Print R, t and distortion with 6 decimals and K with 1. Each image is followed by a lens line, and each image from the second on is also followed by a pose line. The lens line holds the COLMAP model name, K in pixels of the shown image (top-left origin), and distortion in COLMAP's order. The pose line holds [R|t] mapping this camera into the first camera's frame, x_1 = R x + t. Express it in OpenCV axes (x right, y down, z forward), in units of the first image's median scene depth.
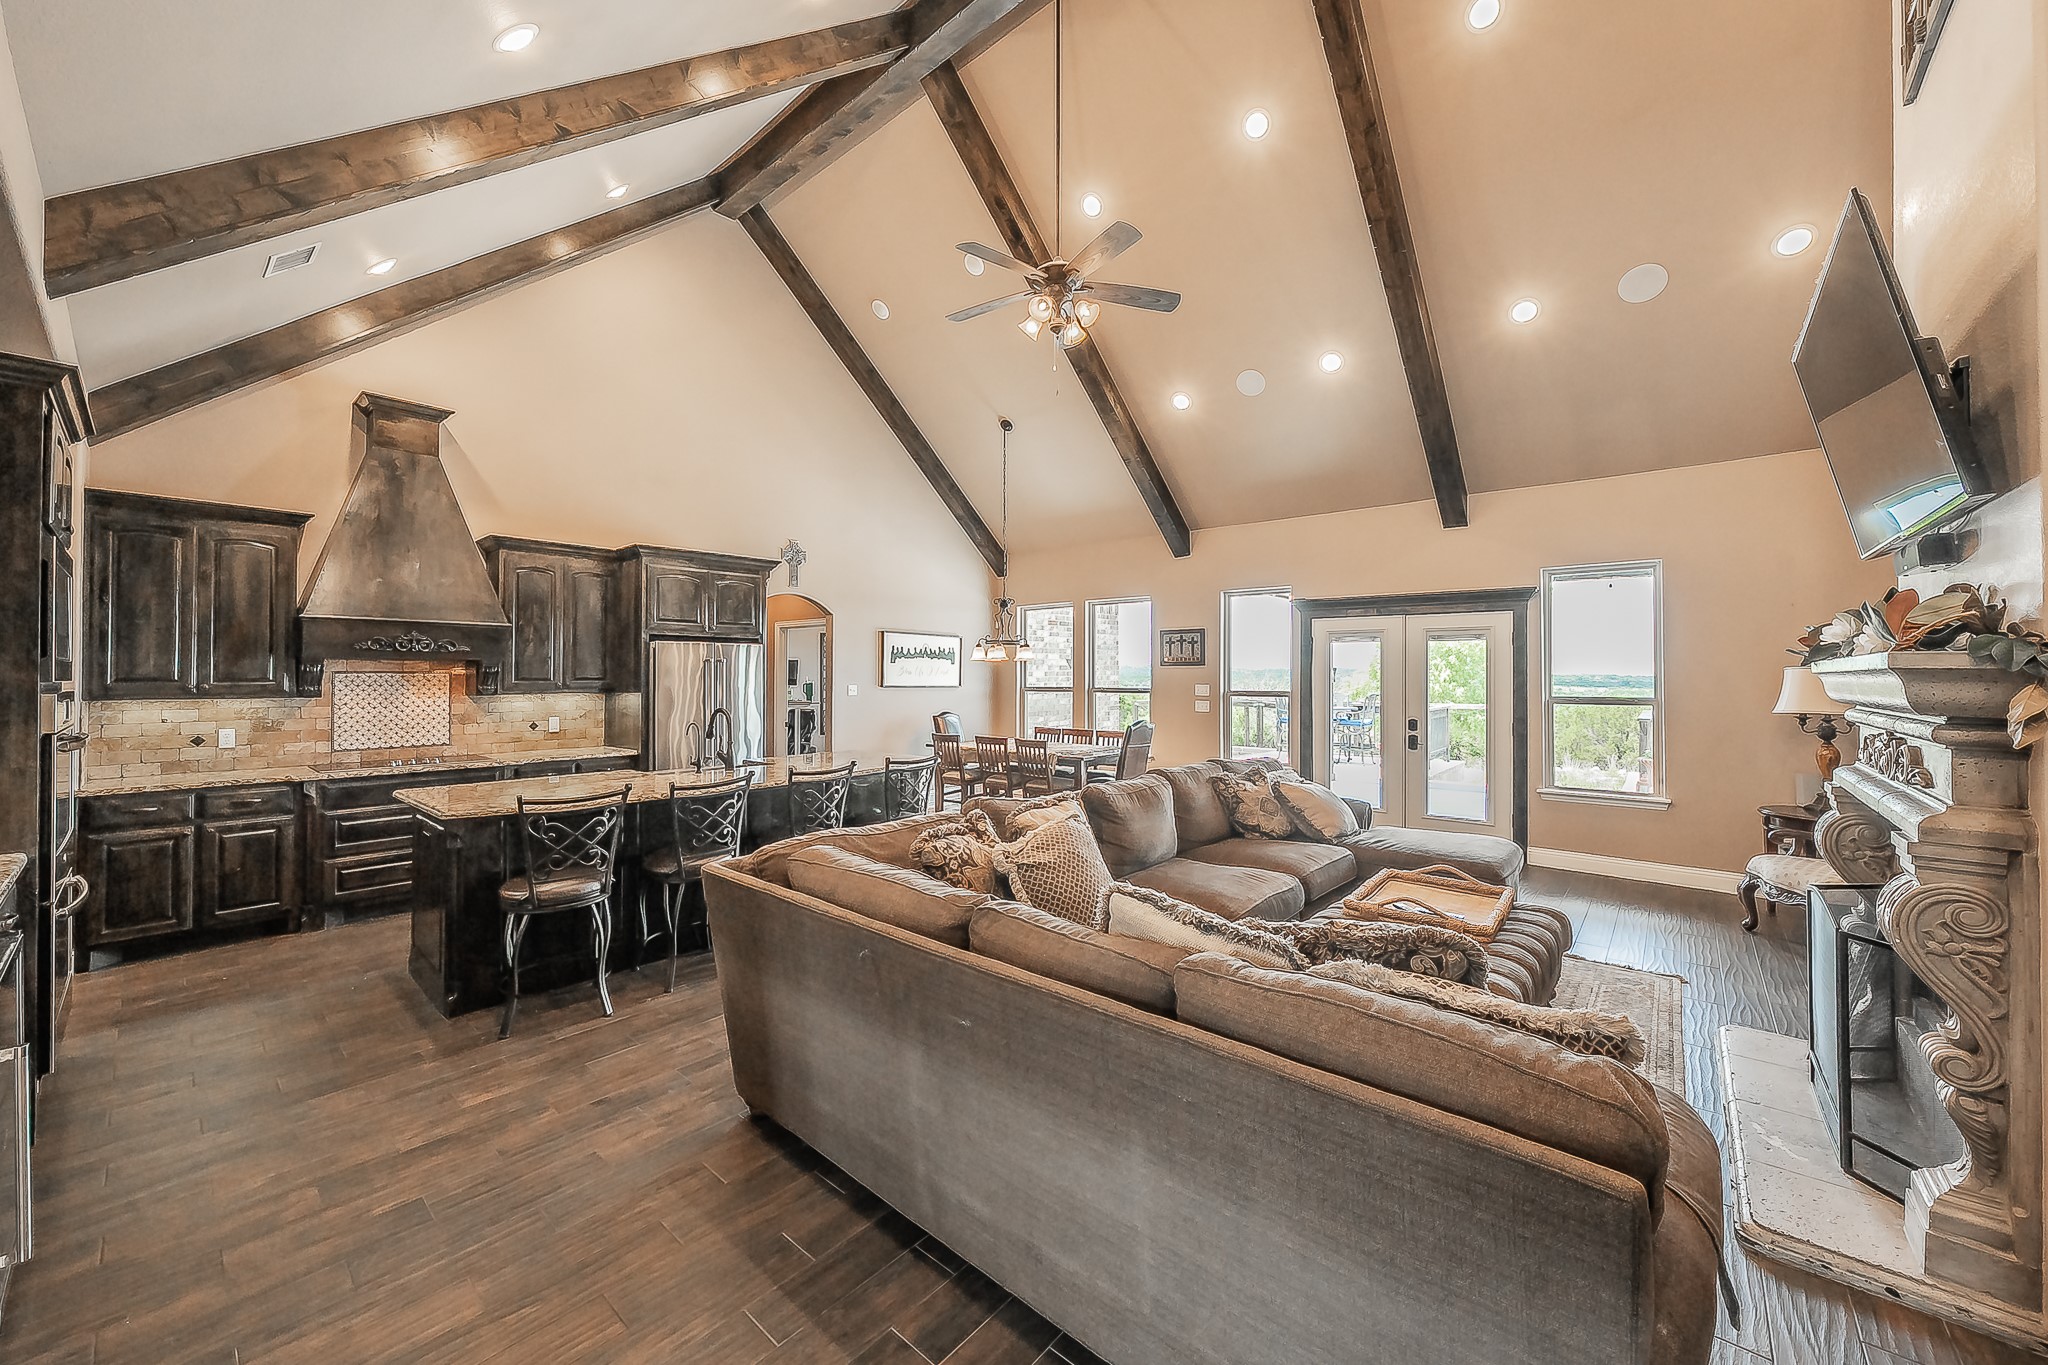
lens RADIAL K [[759.5, 0, 1016.6], [0, 759.5, 666.1], [0, 0, 1]] dist [-0.001647, -0.000091]
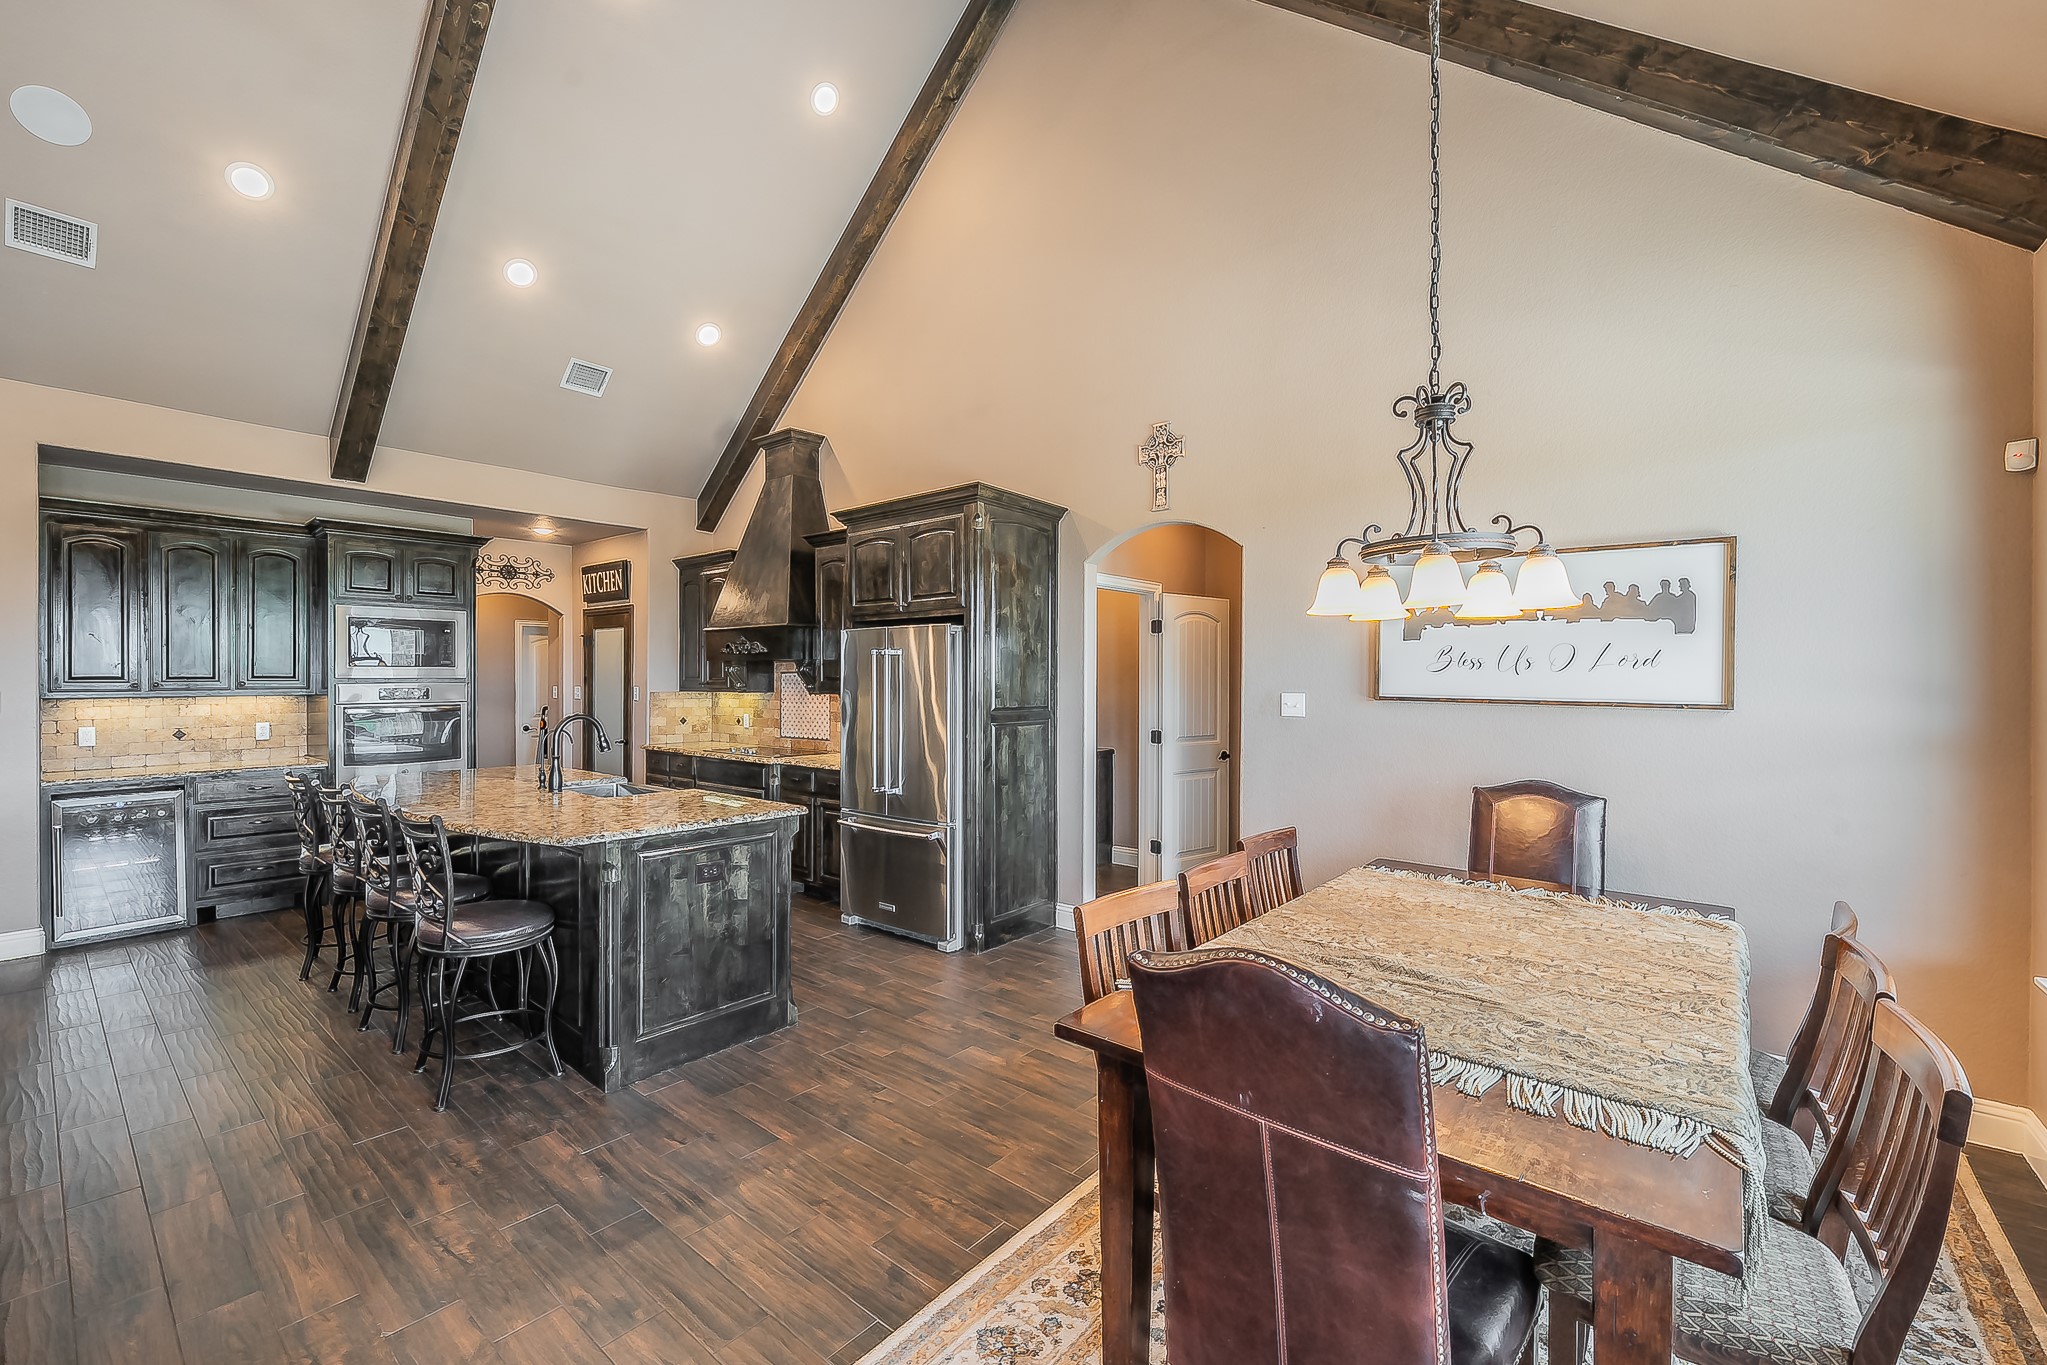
lens RADIAL K [[843.3, 0, 1011.1], [0, 843.3, 674.8], [0, 0, 1]] dist [0.000609, -0.000445]
pose [[0.008285, -0.005236, -0.999952, 0.472646], [0.013676, 0.999893, -0.005123, 0.023450], [0.999872, -0.013632, 0.008356, 1.367999]]
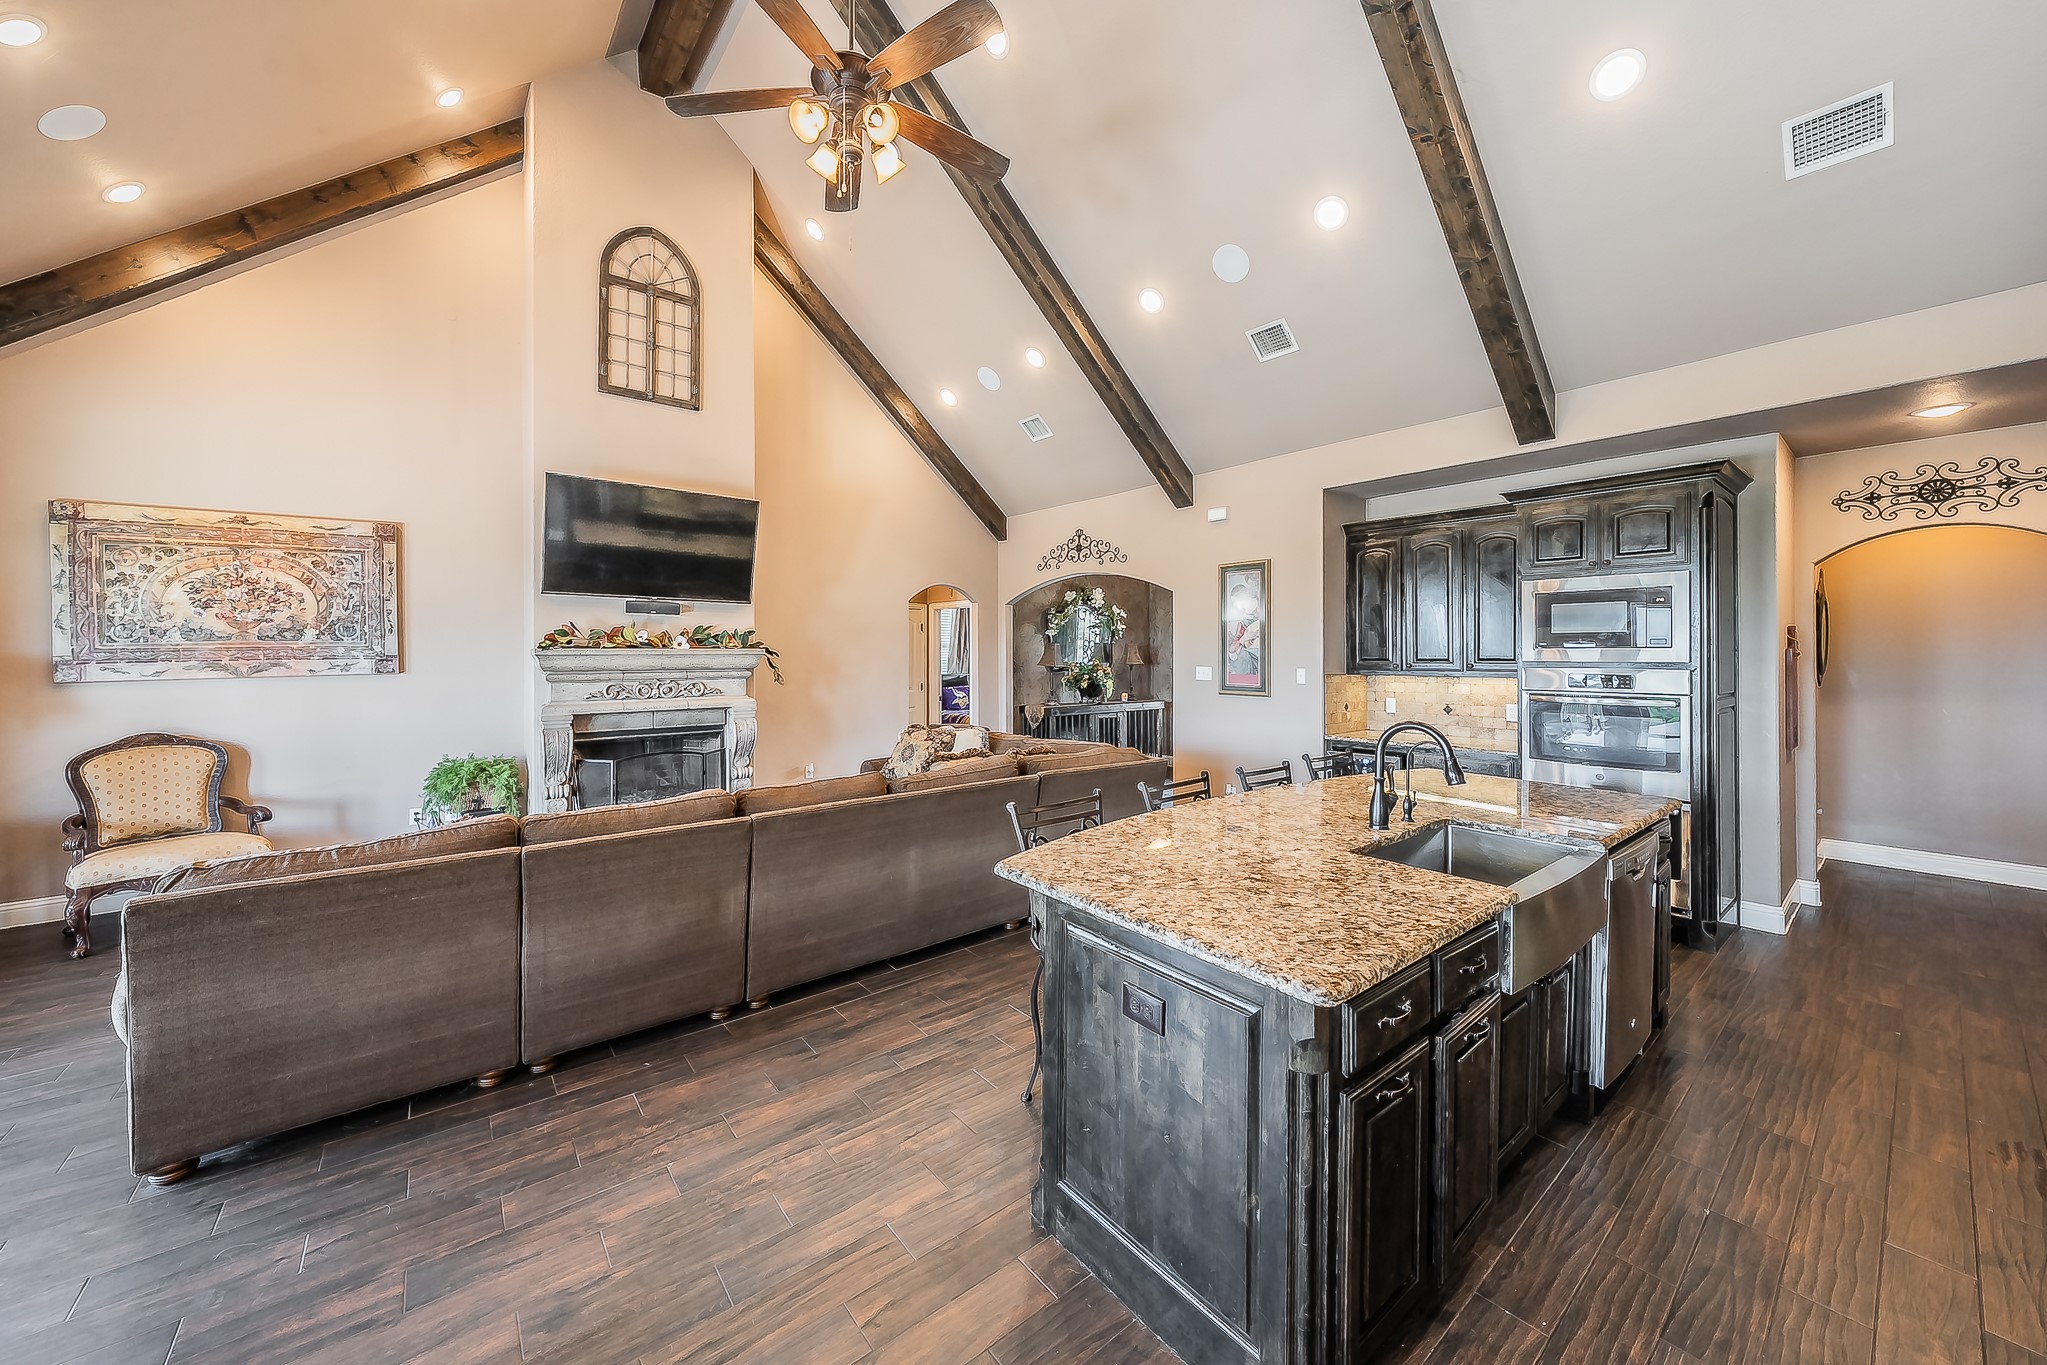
lens RADIAL K [[729.5, 0, 1008.6], [0, 729.5, 652.6], [0, 0, 1]] dist [-0.000989, -0.000067]
pose [[-0.980552, -0.000710, 0.196260, -0.194999], [-0.003219, 0.999917, -0.012467, 0.012531], [-0.196235, -0.012856, -0.980473, 1.476955]]
